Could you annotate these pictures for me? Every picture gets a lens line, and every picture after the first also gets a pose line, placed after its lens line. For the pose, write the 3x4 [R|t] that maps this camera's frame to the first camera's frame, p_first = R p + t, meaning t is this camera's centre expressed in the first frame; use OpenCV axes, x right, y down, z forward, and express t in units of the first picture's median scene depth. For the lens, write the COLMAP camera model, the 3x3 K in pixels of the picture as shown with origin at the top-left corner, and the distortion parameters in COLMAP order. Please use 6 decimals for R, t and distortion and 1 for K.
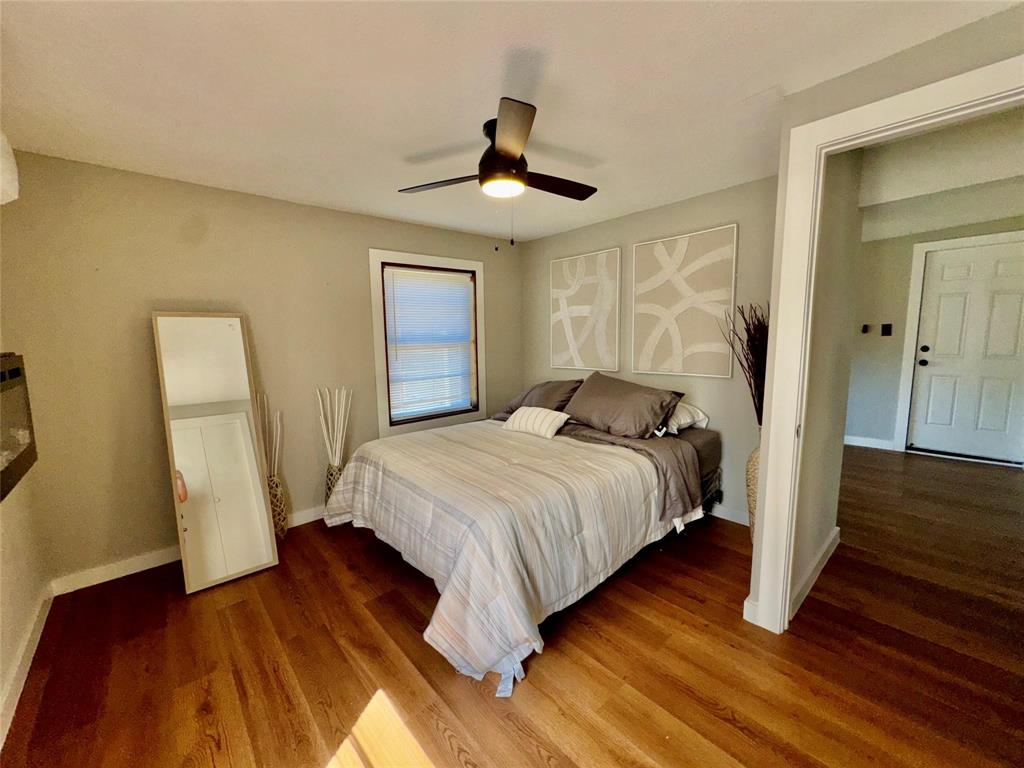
lens RADIAL K [[409.1, 0, 511.4], [0, 409.1, 384.6], [0, 0, 1]] dist [-0.002460, 0.000399]
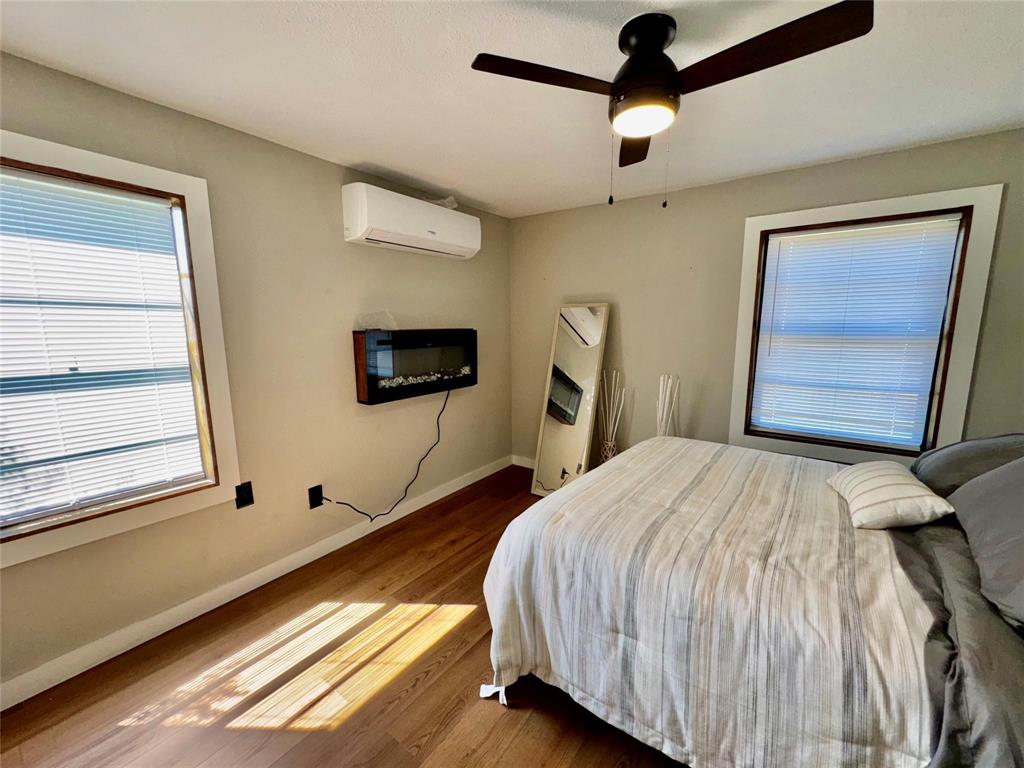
lens RADIAL K [[409.1, 0, 511.4], [0, 409.1, 384.6], [0, 0, 1]] dist [-0.002460, 0.000399]
pose [[0.220831, 0.160732, -0.961977, 0.644490], [-0.126473, 0.982718, 0.135164, -0.084449], [0.967077, 0.091816, 0.237343, 0.598825]]
